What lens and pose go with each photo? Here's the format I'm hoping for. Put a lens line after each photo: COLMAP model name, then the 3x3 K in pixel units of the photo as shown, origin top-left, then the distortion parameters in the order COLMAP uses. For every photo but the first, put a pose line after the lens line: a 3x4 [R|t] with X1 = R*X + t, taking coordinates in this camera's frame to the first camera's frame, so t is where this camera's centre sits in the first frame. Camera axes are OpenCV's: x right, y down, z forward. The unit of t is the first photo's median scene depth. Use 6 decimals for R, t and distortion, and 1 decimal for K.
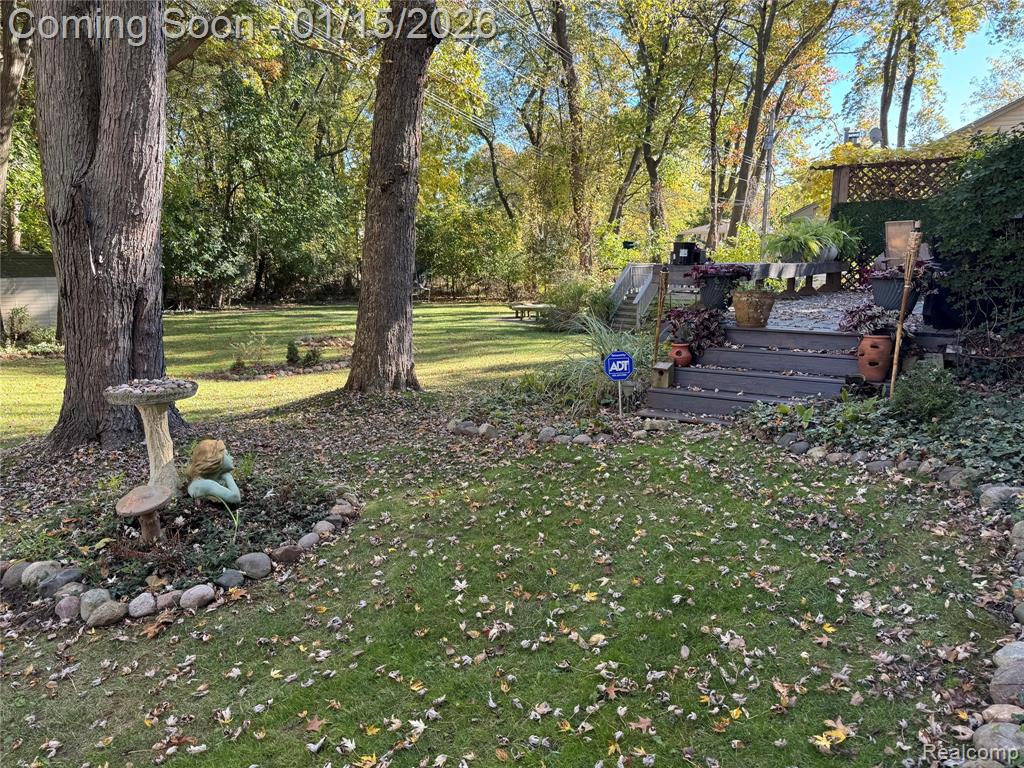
lens RADIAL K [[742.0, 0, 511.0], [0, 742.0, 388.2], [0, 0, 1]] dist [0.148900, -0.224623]
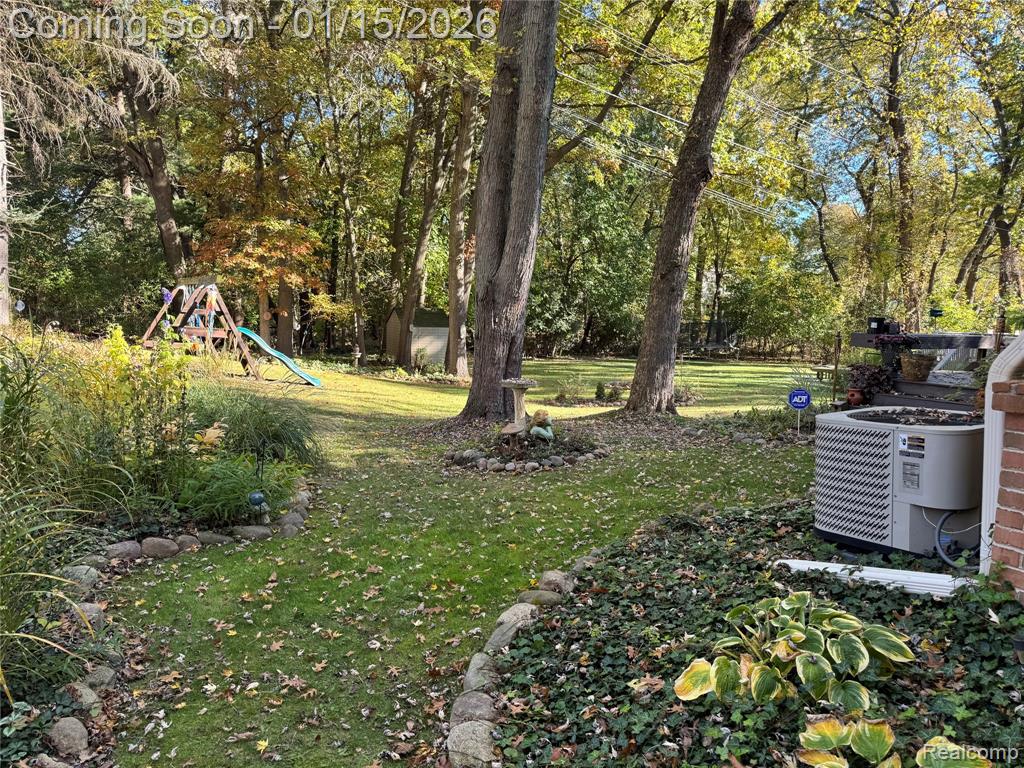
lens RADIAL K [[742.0, 0, 511.0], [0, 742.0, 388.2], [0, 0, 1]] dist [0.148900, -0.224623]
pose [[0.910624, 0.069062, -0.407423, 0.049924], [-0.100168, 0.993422, -0.055490, 0.019080], [0.400911, 0.091341, 0.911552, -0.127747]]
